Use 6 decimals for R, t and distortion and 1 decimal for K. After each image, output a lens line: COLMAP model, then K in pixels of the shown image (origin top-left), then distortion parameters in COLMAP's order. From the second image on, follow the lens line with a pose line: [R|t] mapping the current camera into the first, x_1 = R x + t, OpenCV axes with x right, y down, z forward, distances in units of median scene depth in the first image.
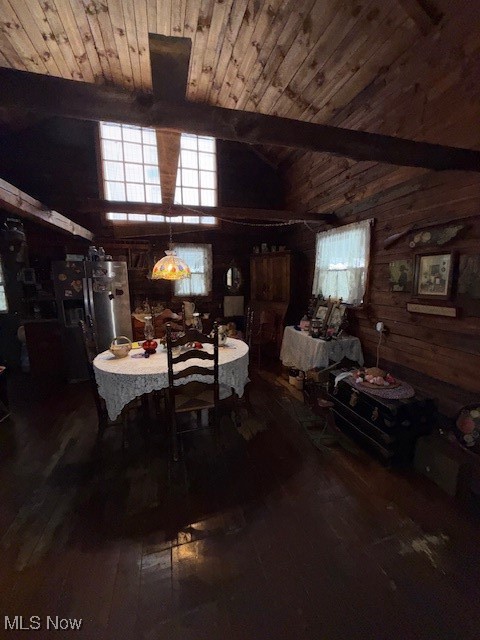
lens RADIAL K [[256.1, 0, 240.0], [0, 256.1, 320.0], [0, 0, 1]] dist [0.001101, 0.000063]
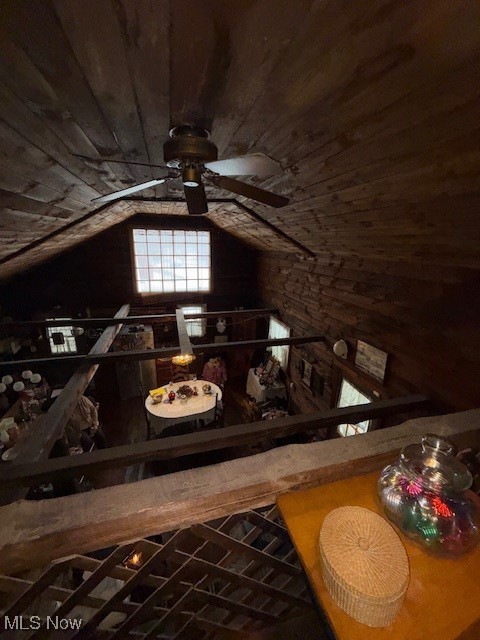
lens RADIAL K [[256.1, 0, 240.0], [0, 256.1, 320.0], [0, 0, 1]] dist [0.001101, 0.000063]
pose [[0.999530, 0.030548, 0.002729, 0.103095], [-0.030656, 0.992558, 0.117849, -0.480508], [0.000891, -0.117877, 0.993028, -0.596999]]
